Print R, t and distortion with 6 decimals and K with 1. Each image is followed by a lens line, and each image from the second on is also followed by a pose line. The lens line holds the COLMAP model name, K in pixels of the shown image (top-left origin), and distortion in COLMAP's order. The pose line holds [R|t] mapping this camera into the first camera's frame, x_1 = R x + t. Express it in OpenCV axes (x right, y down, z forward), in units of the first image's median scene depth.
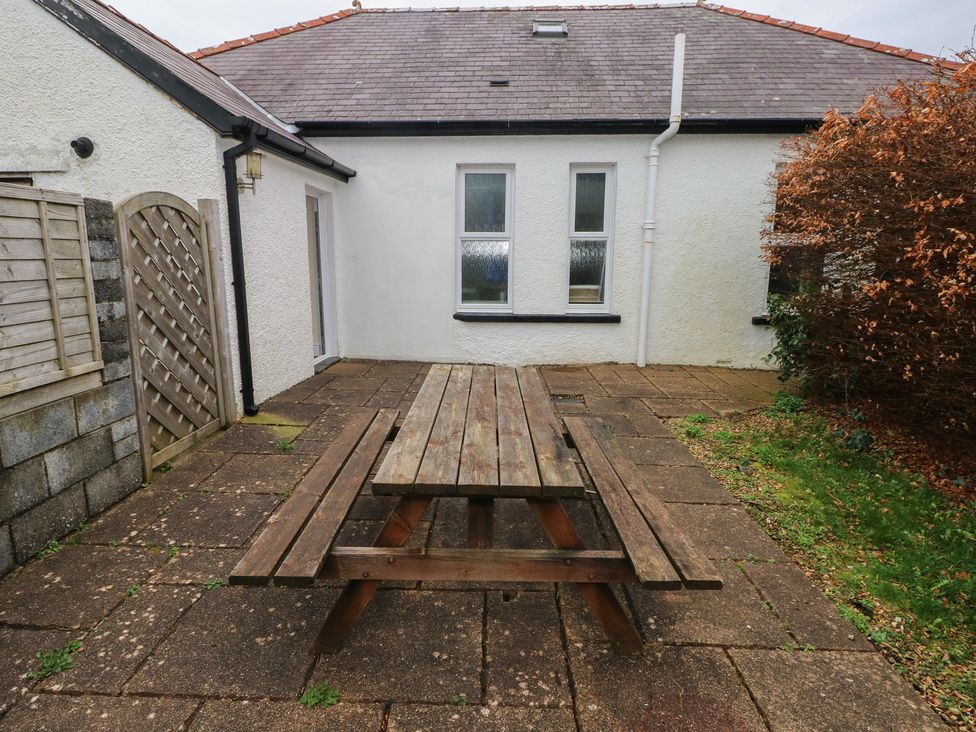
lens RADIAL K [[545.0, 0, 489.3], [0, 545.0, 359.6], [0, 0, 1]] dist [0.000876, -0.004802]
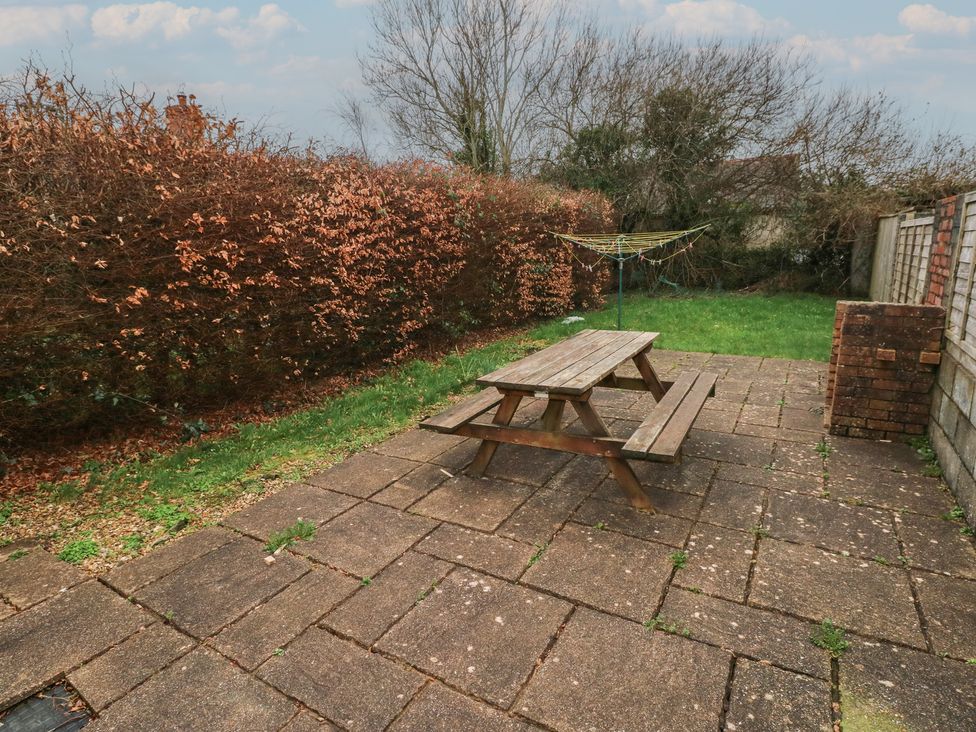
lens RADIAL K [[545.0, 0, 489.3], [0, 545.0, 359.6], [0, 0, 1]] dist [0.000876, -0.004802]
pose [[-0.871086, -0.081326, 0.484350, -0.432120], [0.118185, 0.922504, 0.367448, -0.398800], [-0.476698, 0.377322, -0.793969, 1.949281]]
